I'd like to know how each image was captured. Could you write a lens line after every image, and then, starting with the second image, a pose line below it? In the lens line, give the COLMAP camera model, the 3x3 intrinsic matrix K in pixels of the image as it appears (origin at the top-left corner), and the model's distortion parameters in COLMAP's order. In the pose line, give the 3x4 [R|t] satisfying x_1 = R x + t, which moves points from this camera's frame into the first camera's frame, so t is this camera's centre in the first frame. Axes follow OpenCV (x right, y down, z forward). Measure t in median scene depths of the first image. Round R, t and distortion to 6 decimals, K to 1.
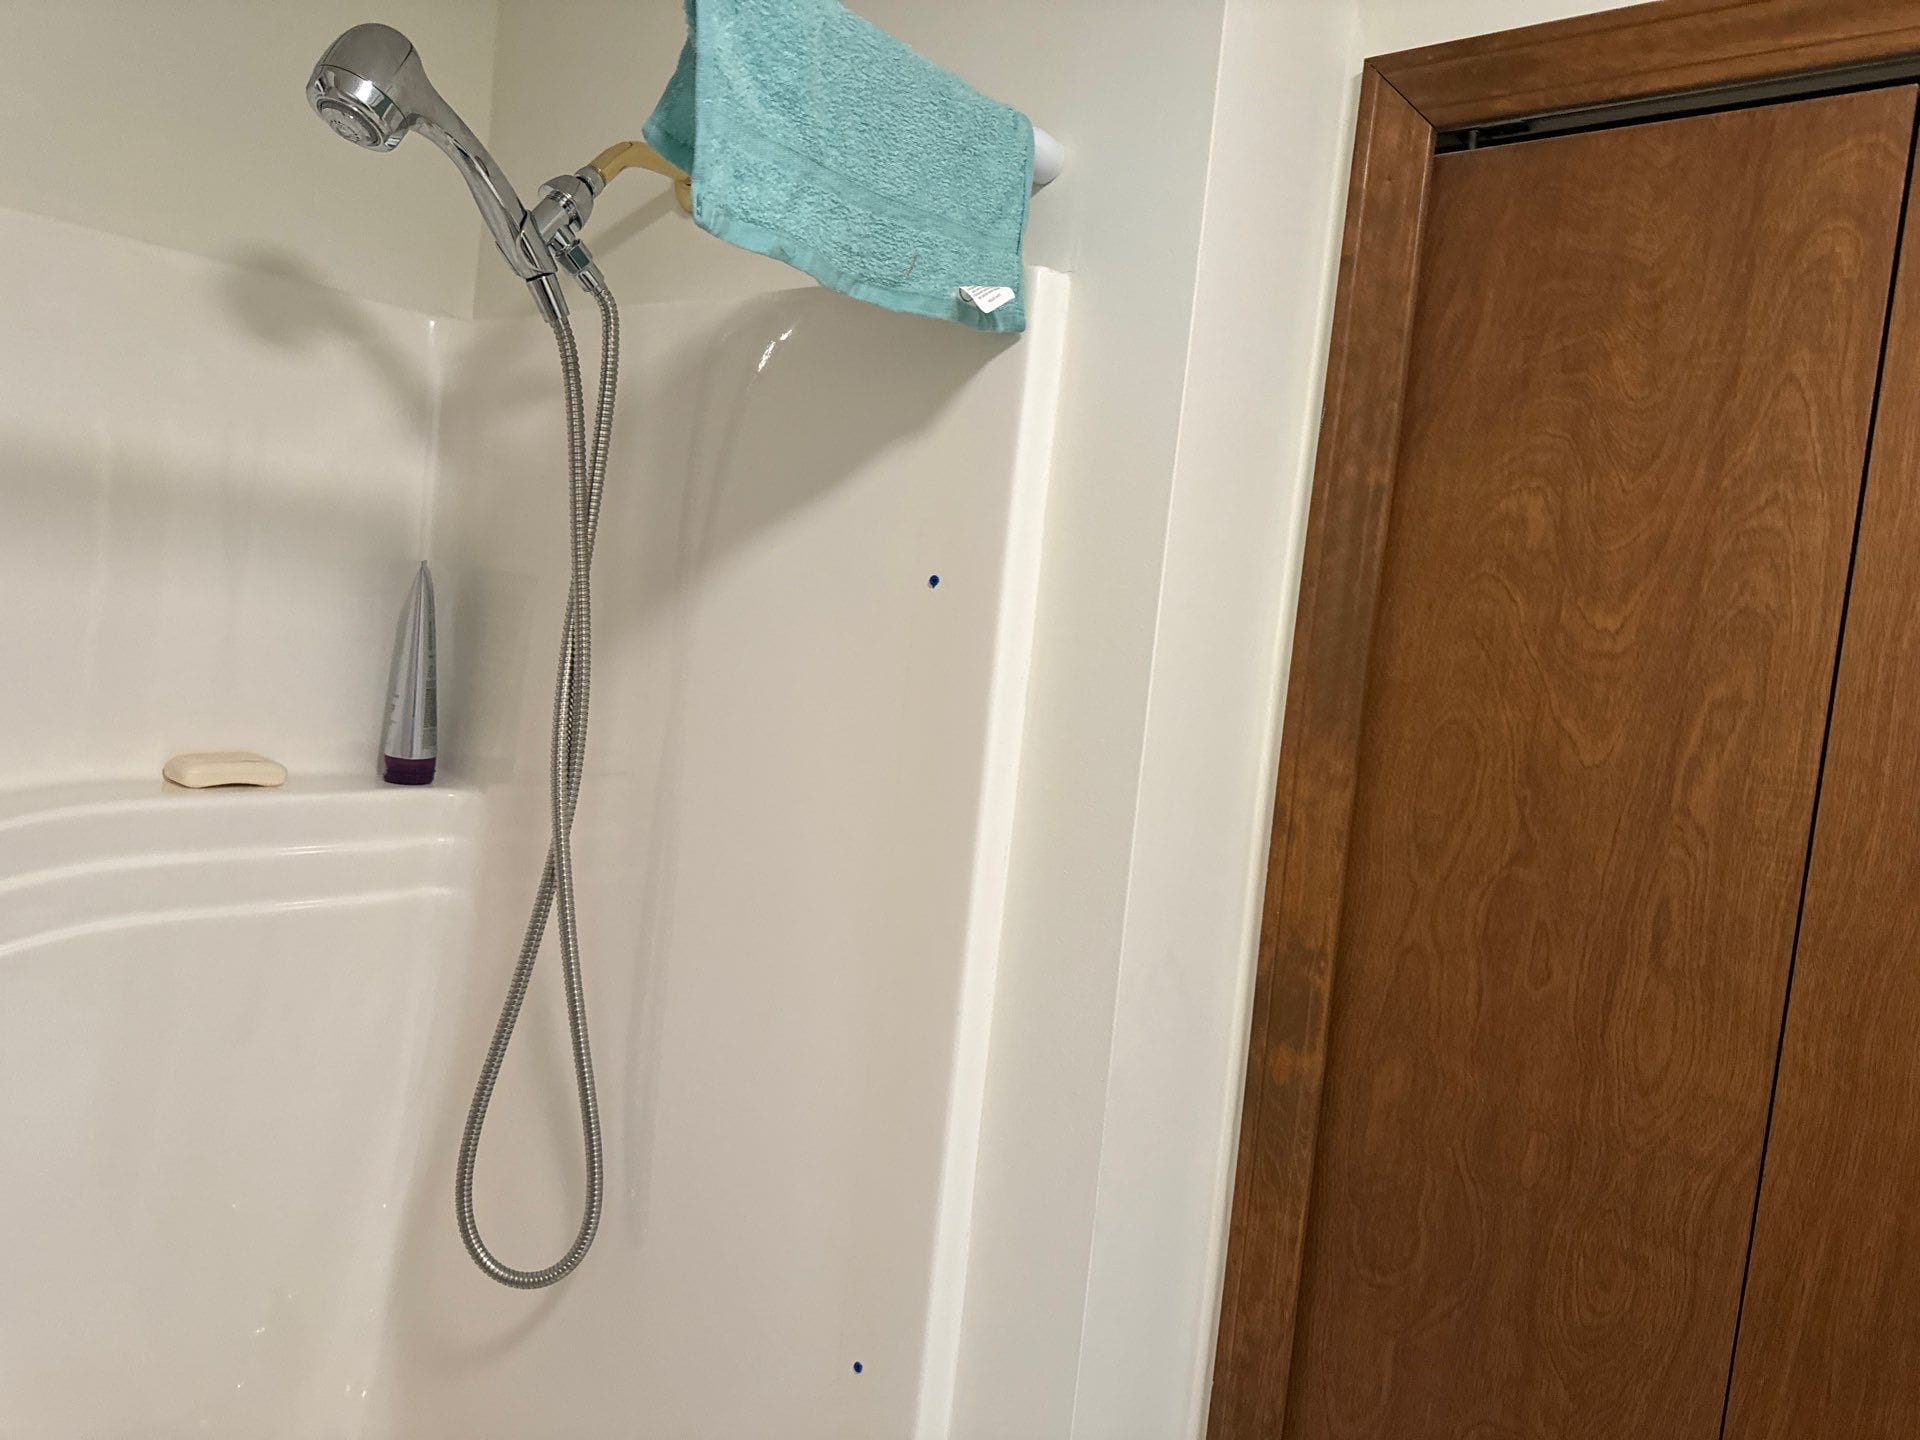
lens RADIAL K [[1335.6, 0, 960.0], [0, 1335.6, 720.0], [0, 0, 1]] dist [-0.006819, -0.003418]
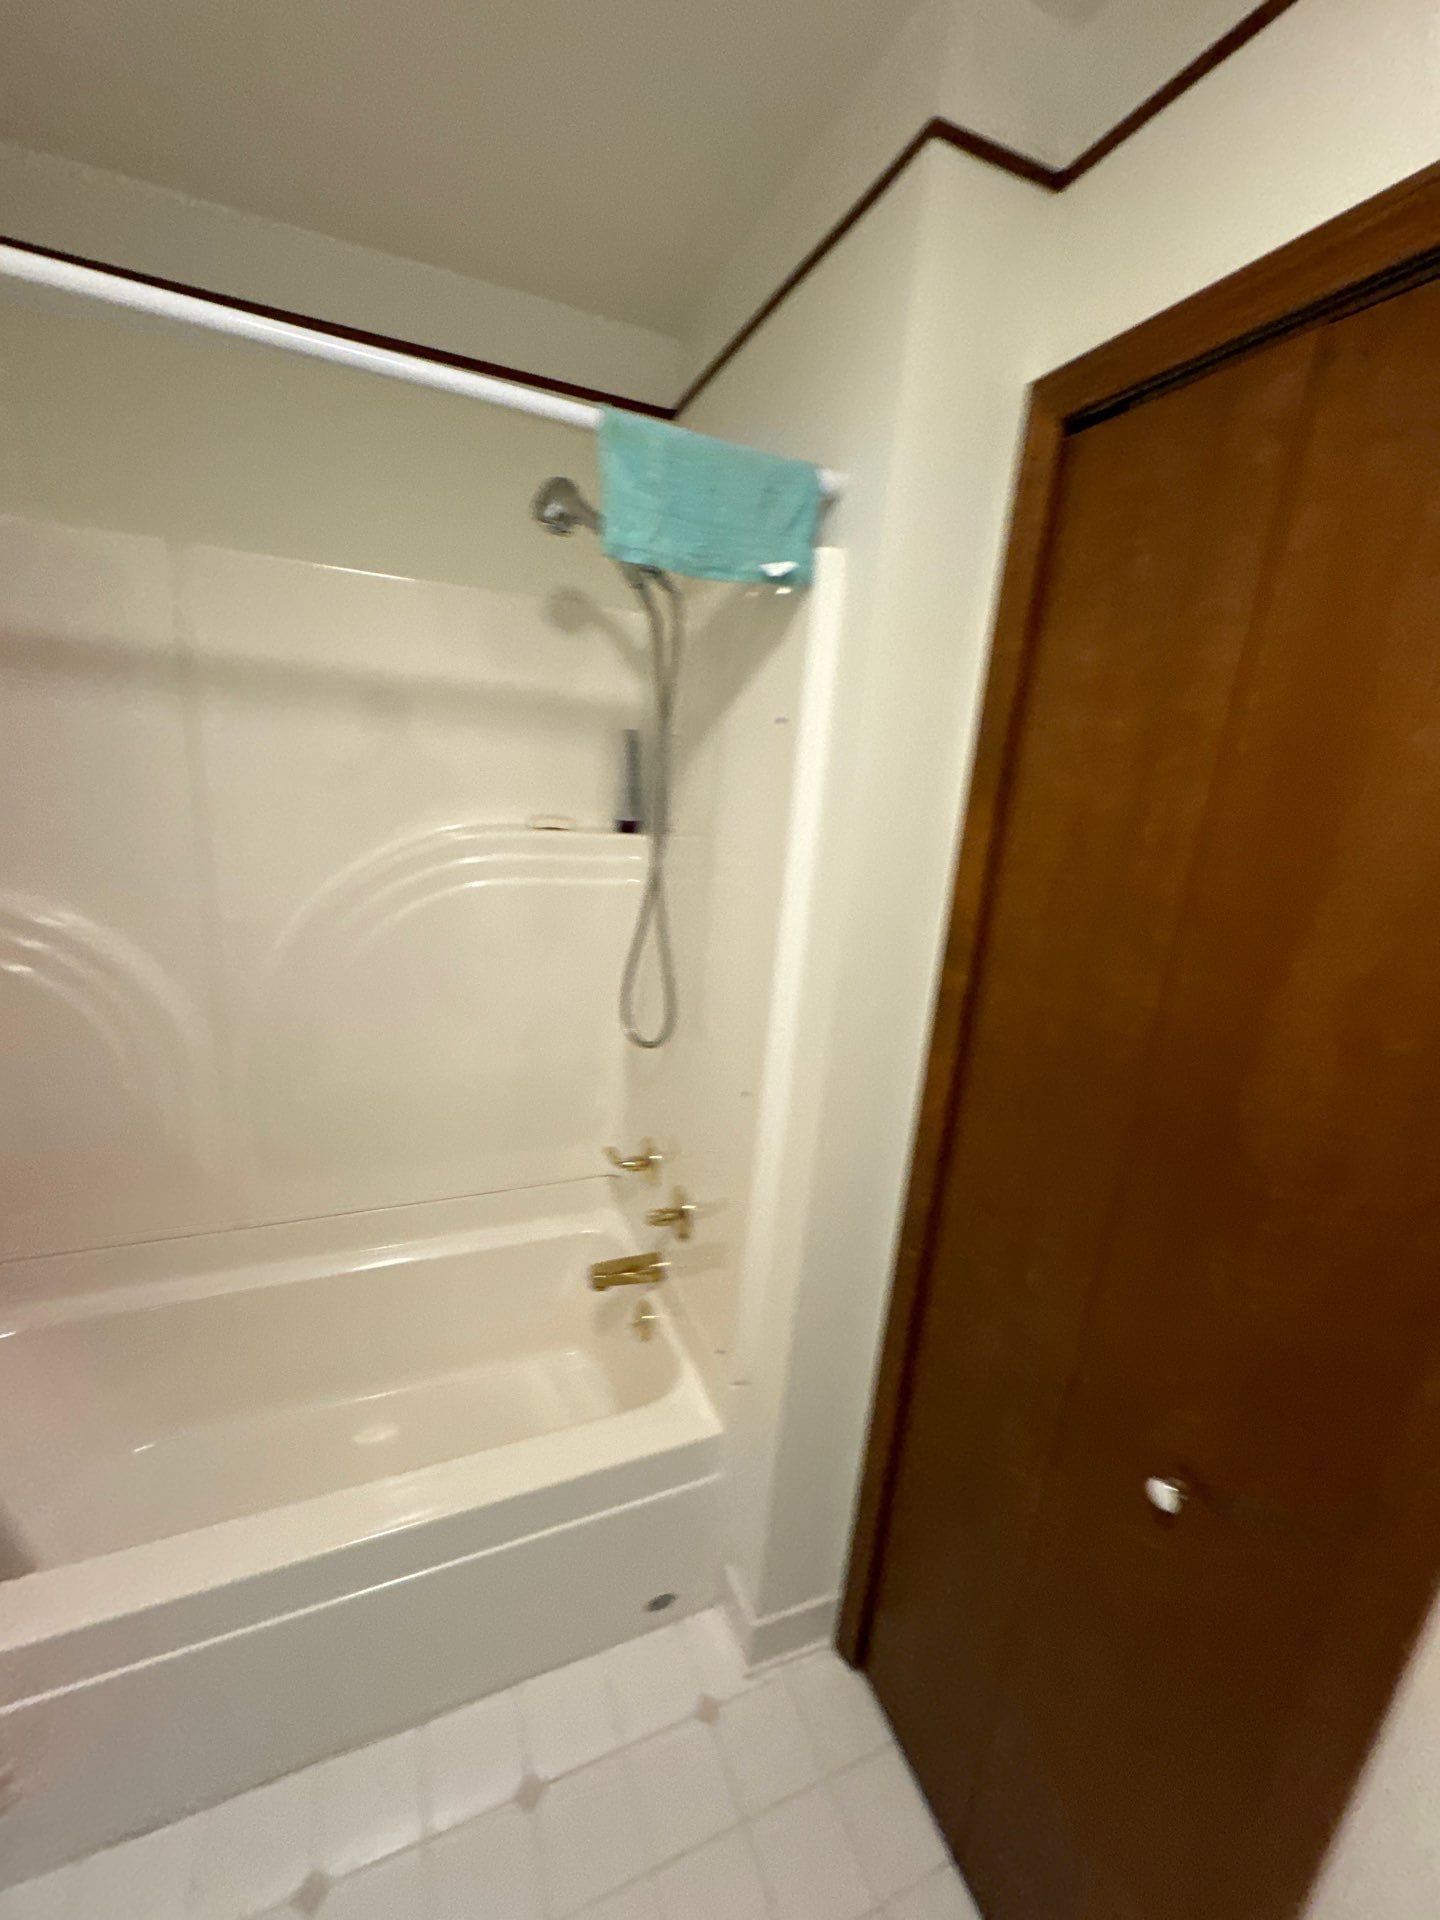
lens RADIAL K [[757.9, 0, 720.0], [0, 757.9, 960.0], [0, 0, 1]] dist [-0.007671, -0.000314]
pose [[0.880061, 0.098550, -0.464522, 0.461816], [-0.028716, 0.987482, 0.155094, 0.077474], [0.473992, -0.123153, 0.871875, -0.088256]]
